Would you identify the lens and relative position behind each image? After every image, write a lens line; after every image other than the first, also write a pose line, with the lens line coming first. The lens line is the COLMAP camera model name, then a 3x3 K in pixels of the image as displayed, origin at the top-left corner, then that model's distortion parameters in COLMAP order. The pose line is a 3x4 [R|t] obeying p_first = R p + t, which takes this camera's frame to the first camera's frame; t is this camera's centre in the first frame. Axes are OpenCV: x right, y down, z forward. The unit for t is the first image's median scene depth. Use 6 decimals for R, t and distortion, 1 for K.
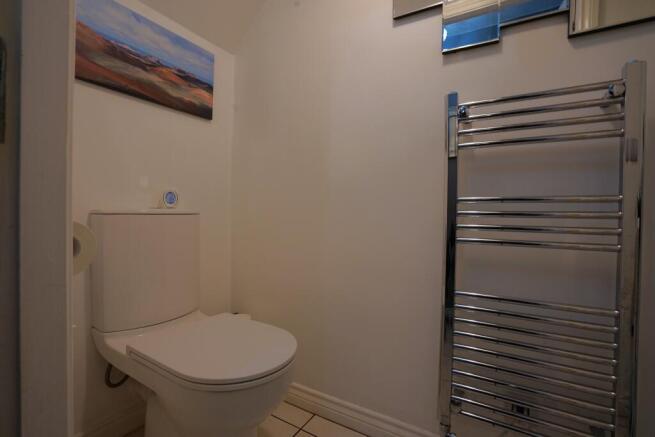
lens RADIAL K [[302.2, 0, 322.3], [0, 302.2, 219.3], [0, 0, 1]] dist [-0.056248, 0.017101]
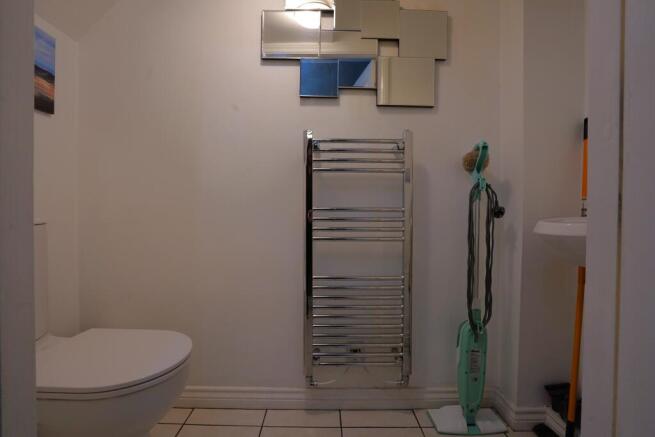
lens RADIAL K [[302.2, 0, 322.3], [0, 302.2, 219.3], [0, 0, 1]] dist [-0.056248, 0.017101]
pose [[0.857802, -0.017665, 0.513676, -0.216637], [0.018081, 0.999828, 0.004189, -0.024585], [-0.513662, 0.005694, 0.857974, -0.204375]]
